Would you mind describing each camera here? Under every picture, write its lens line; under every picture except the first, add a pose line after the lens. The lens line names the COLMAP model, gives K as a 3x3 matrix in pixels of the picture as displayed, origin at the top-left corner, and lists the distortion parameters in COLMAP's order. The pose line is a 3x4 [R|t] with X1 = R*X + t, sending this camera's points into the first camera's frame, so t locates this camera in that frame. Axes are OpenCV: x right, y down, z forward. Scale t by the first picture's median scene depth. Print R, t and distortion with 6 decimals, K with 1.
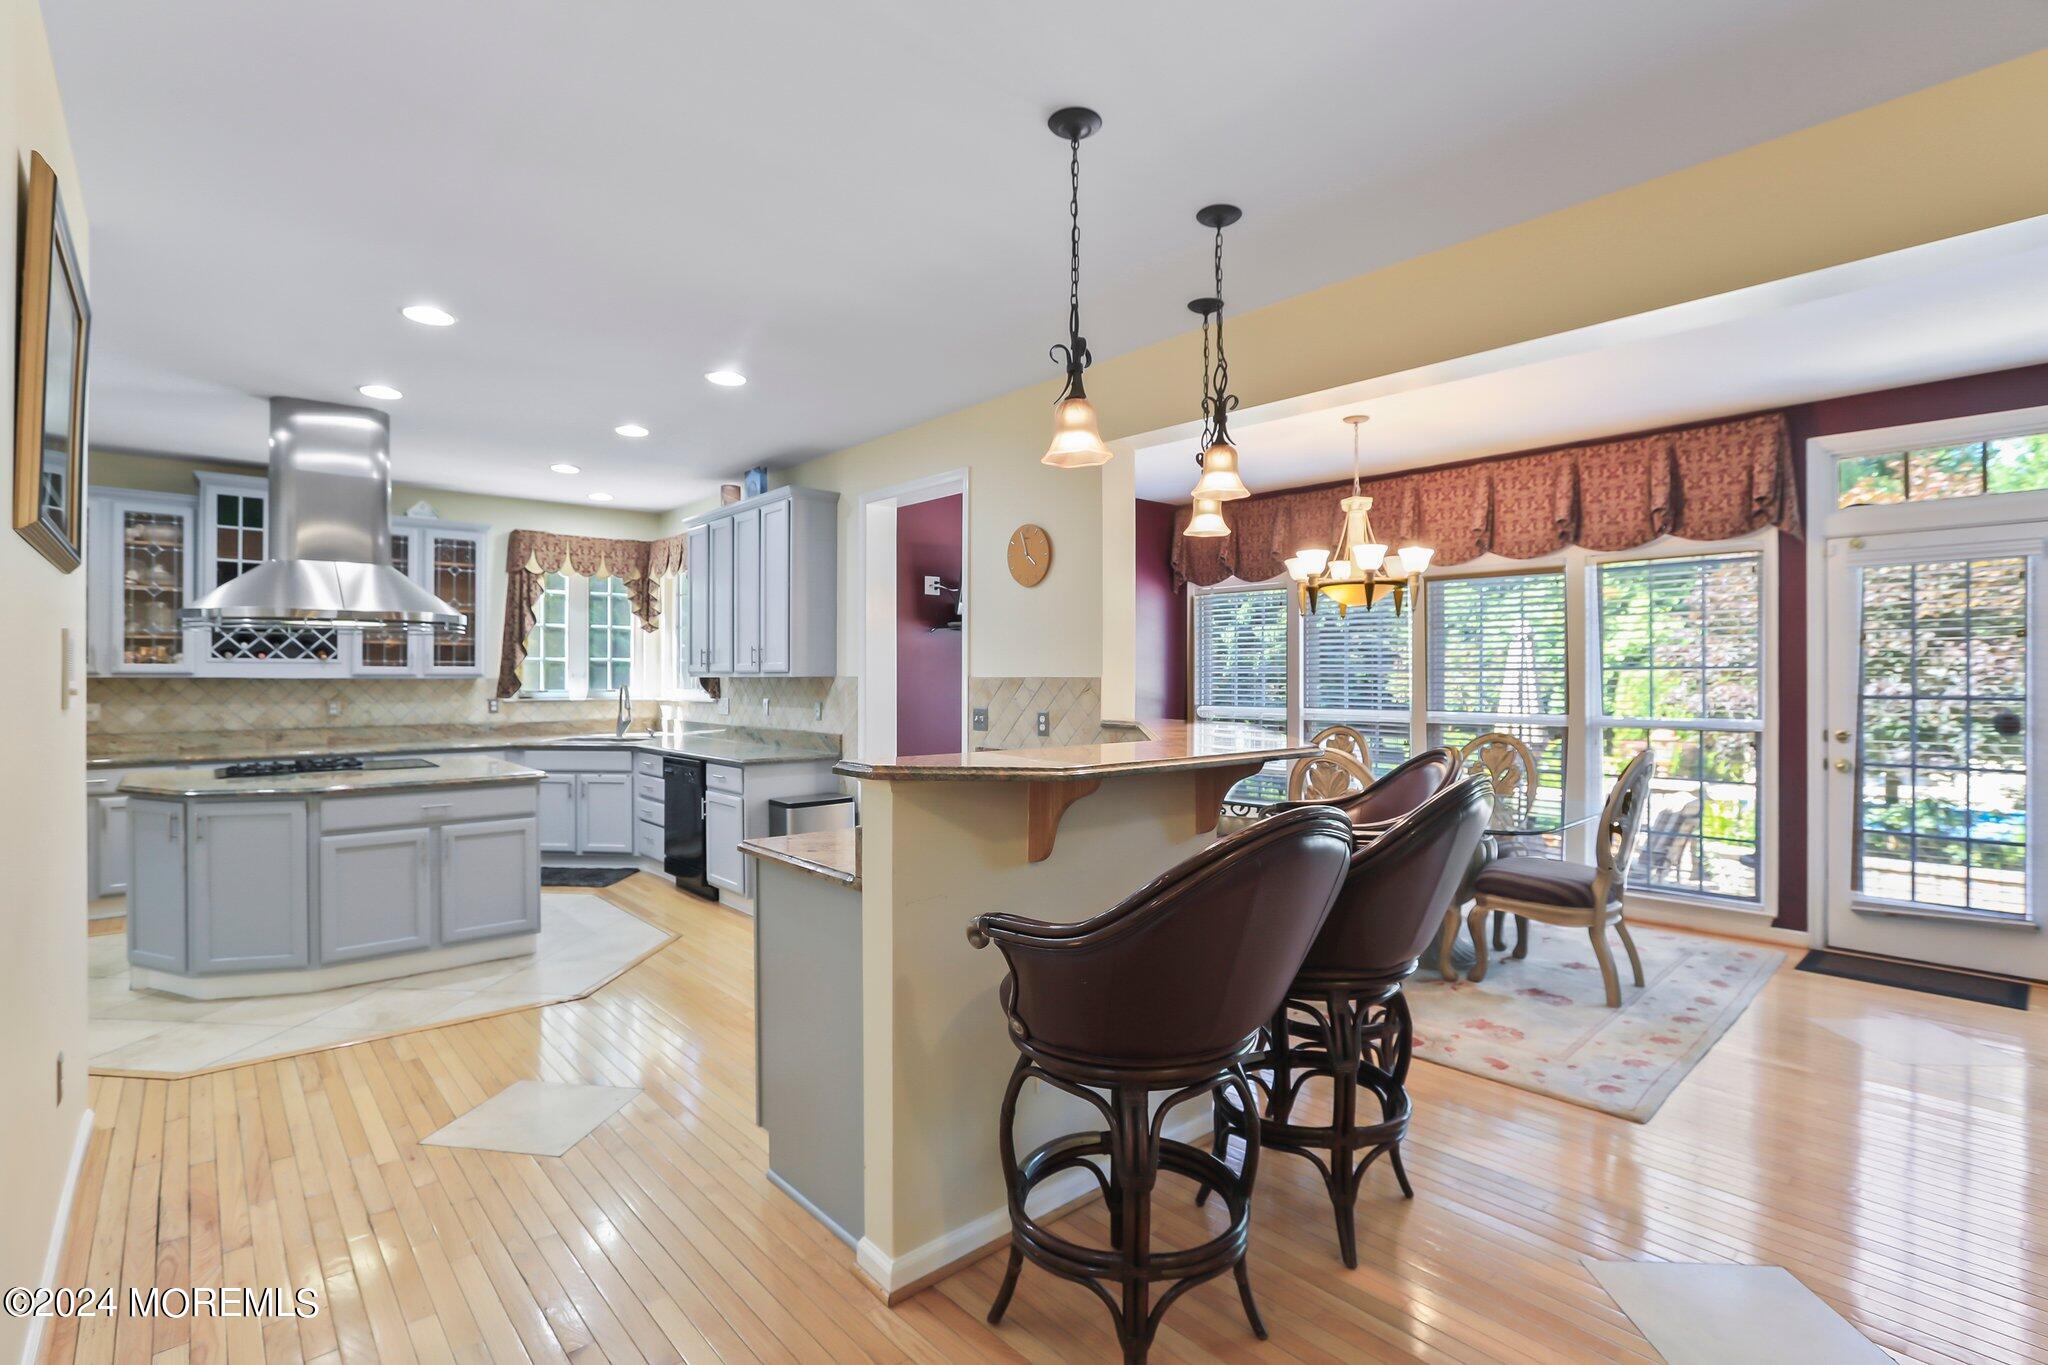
lens RADIAL K [[945.3, 0, 1022.5], [0, 945.3, 671.5], [0, 0, 1]] dist [-0.029633, 0.010376]
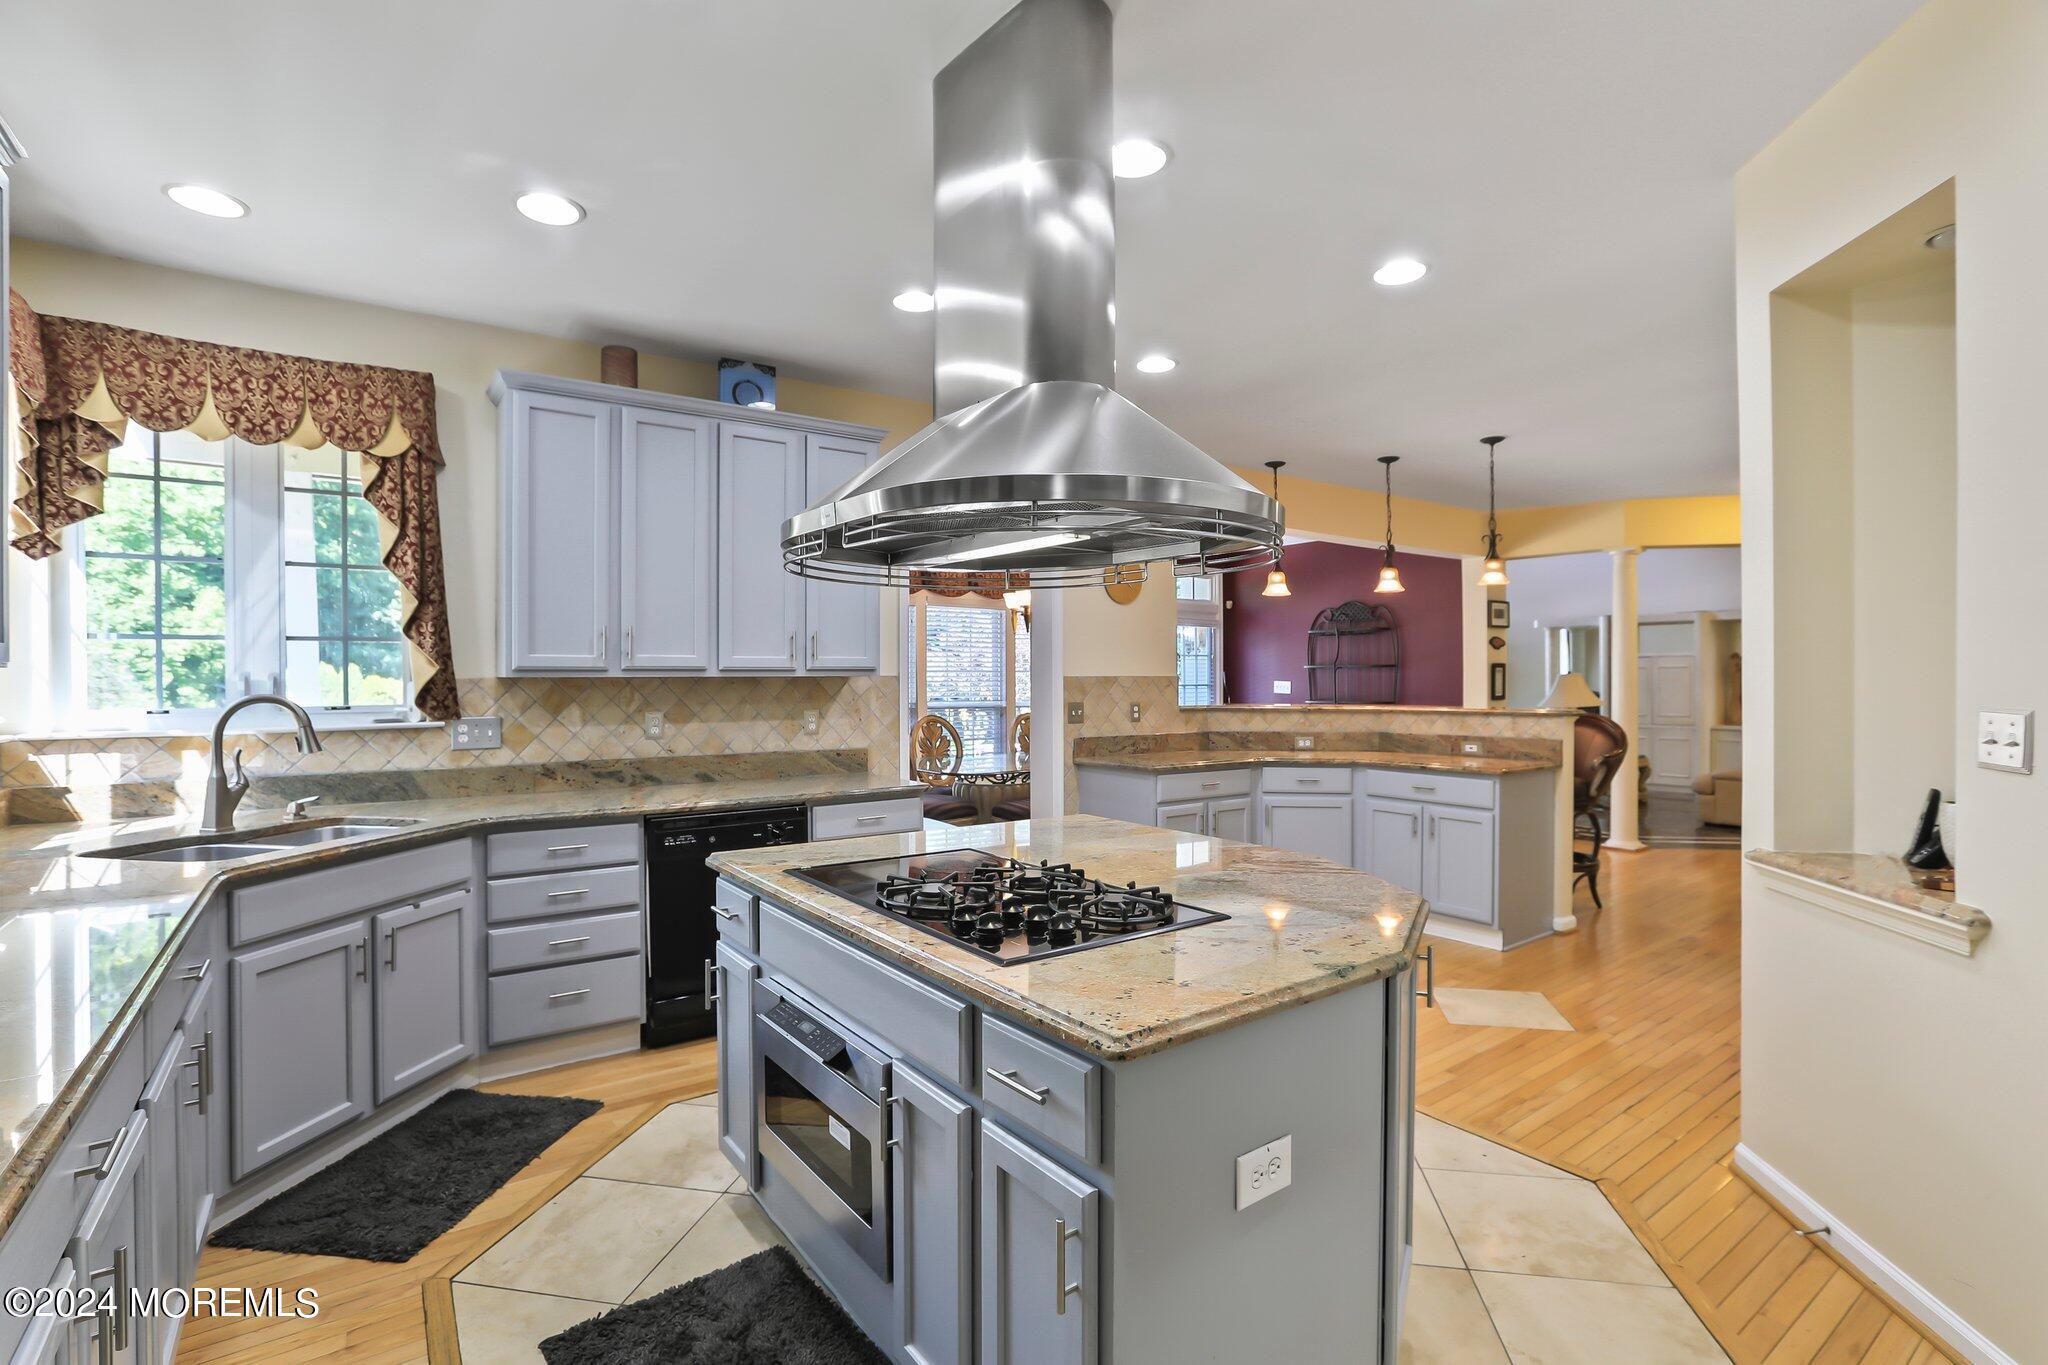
lens RADIAL K [[945.3, 0, 1024.3], [0, 945.3, 686.6], [0, 0, 1]] dist [-0.029633, 0.010376]
pose [[0.094080, -0.011449, 0.995499, -1.256319], [-0.005485, 0.999913, 0.012018, 0.005928], [-0.995549, -0.006591, 0.094009, 1.024244]]
